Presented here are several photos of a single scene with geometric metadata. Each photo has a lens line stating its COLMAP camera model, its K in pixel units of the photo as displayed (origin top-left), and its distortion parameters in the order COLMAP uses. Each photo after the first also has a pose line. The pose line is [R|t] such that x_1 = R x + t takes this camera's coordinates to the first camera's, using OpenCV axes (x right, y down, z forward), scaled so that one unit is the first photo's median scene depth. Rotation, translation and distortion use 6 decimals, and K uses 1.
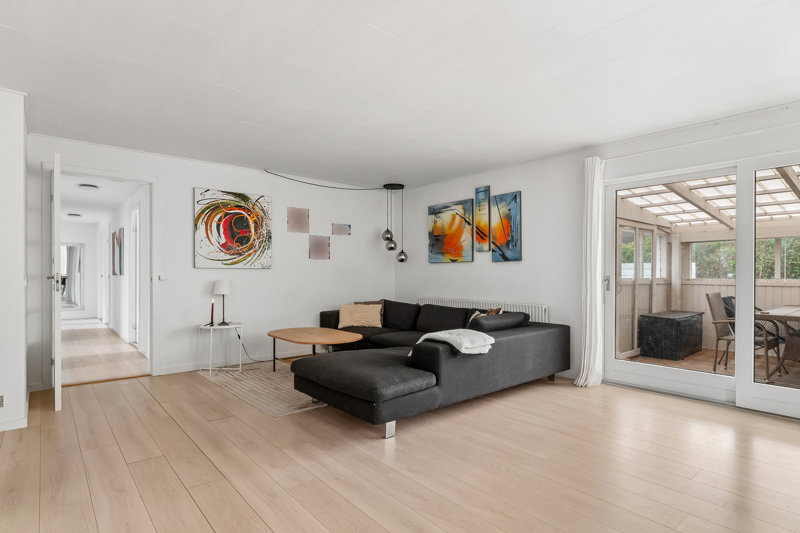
lens RADIAL K [[427.6, 0, 399.8], [0, 427.6, 275.2], [0, 0, 1]] dist [0.003471, -0.005981]
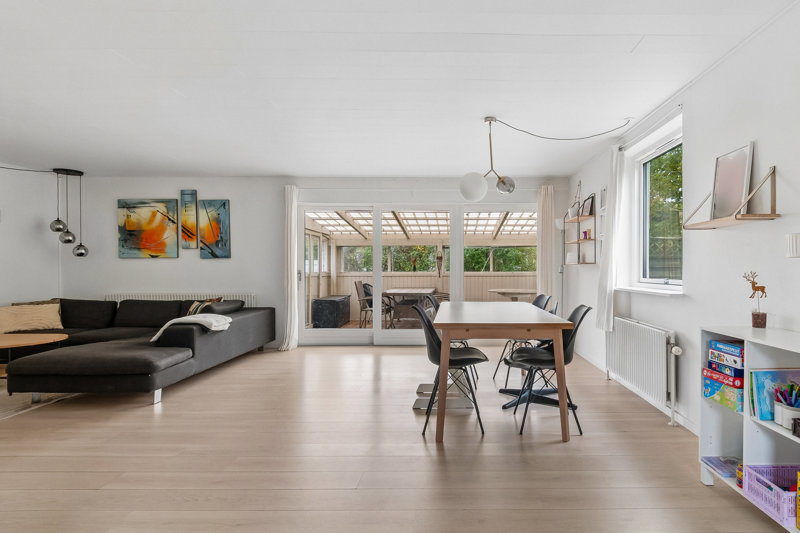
lens RADIAL K [[427.6, 0, 400.0], [0, 427.6, 269.1], [0, 0, 1]] dist [0.003471, -0.005981]
pose [[0.727367, -0.003288, 0.686241, -0.201007], [0.004627, 0.999989, -0.000113, -0.000776], [-0.686233, 0.003257, 0.727375, -0.207779]]
